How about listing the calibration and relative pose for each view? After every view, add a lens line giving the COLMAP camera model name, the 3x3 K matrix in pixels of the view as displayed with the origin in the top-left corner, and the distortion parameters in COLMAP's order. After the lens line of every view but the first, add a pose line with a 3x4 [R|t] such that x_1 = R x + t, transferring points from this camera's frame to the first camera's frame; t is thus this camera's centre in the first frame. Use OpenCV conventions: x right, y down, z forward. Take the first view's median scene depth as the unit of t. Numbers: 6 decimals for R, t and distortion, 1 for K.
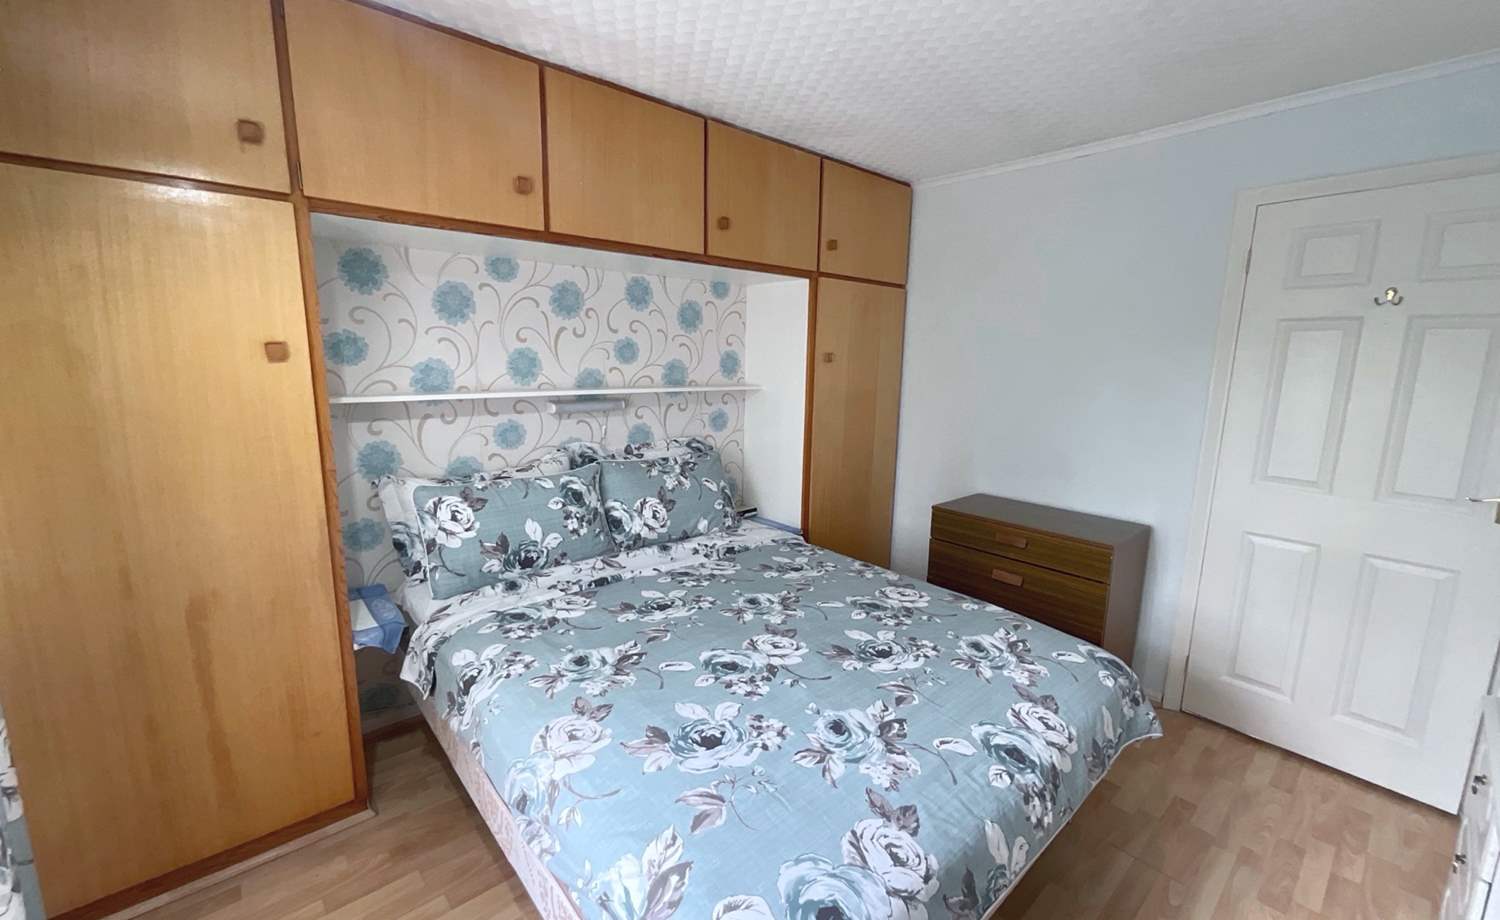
lens RADIAL K [[608.7, 0, 749.5], [0, 608.7, 458.5], [0, 0, 1]] dist [-0.001644, 0.000061]
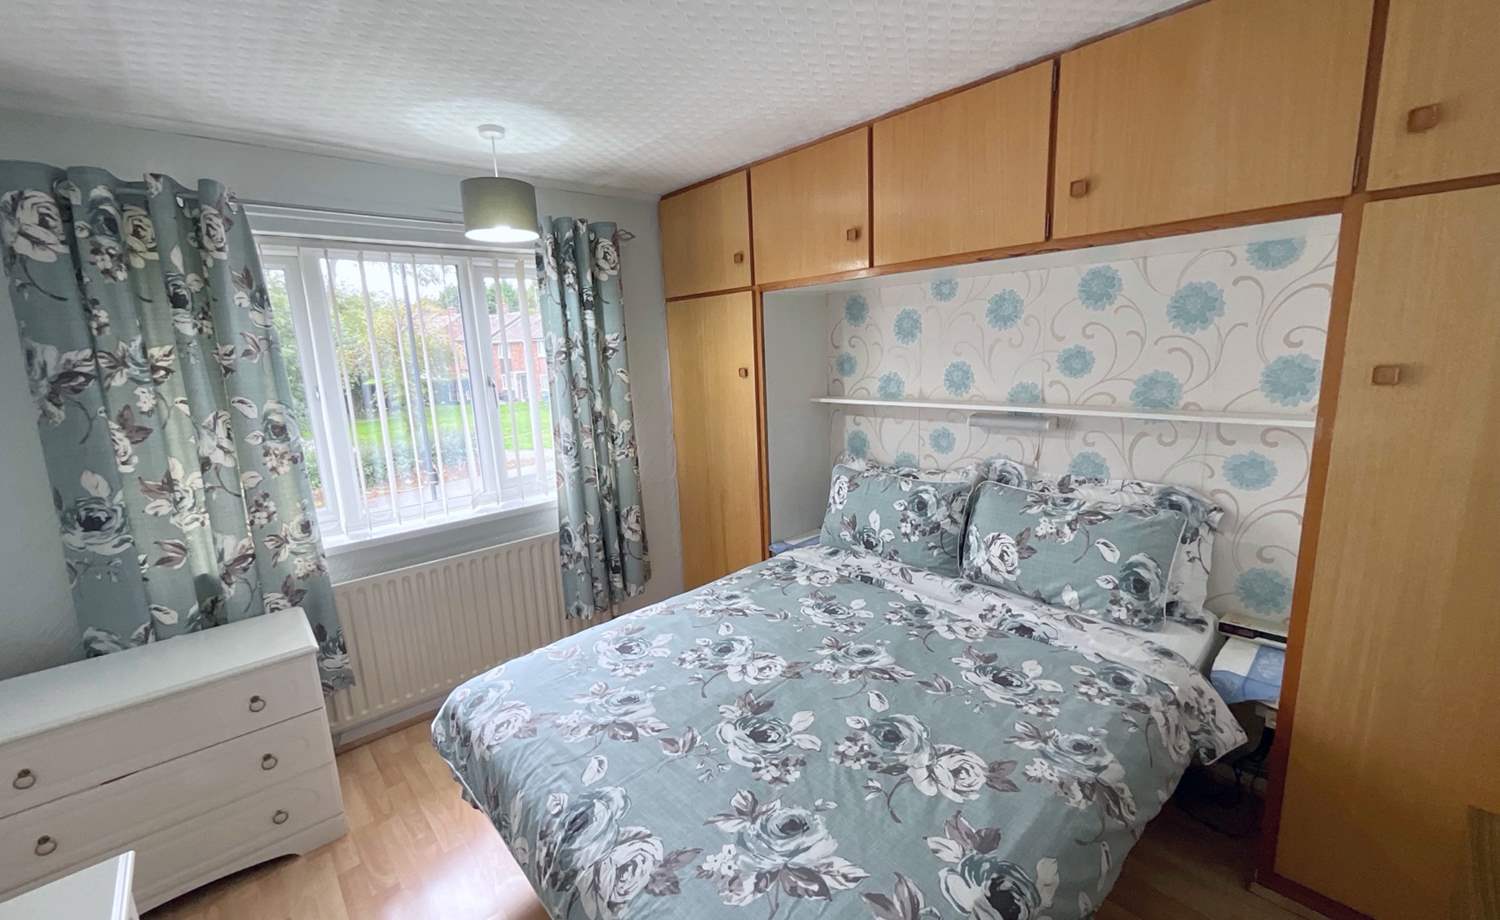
lens RADIAL K [[608.7, 0, 750.0], [0, 608.7, 458.9], [0, 0, 1]] dist [-0.001644, 0.000061]
pose [[0.016365, 0.164623, -0.986221, 0.755678], [-0.129466, 0.978398, 0.161169, -0.151748], [0.991449, 0.125045, 0.037324, 0.677646]]
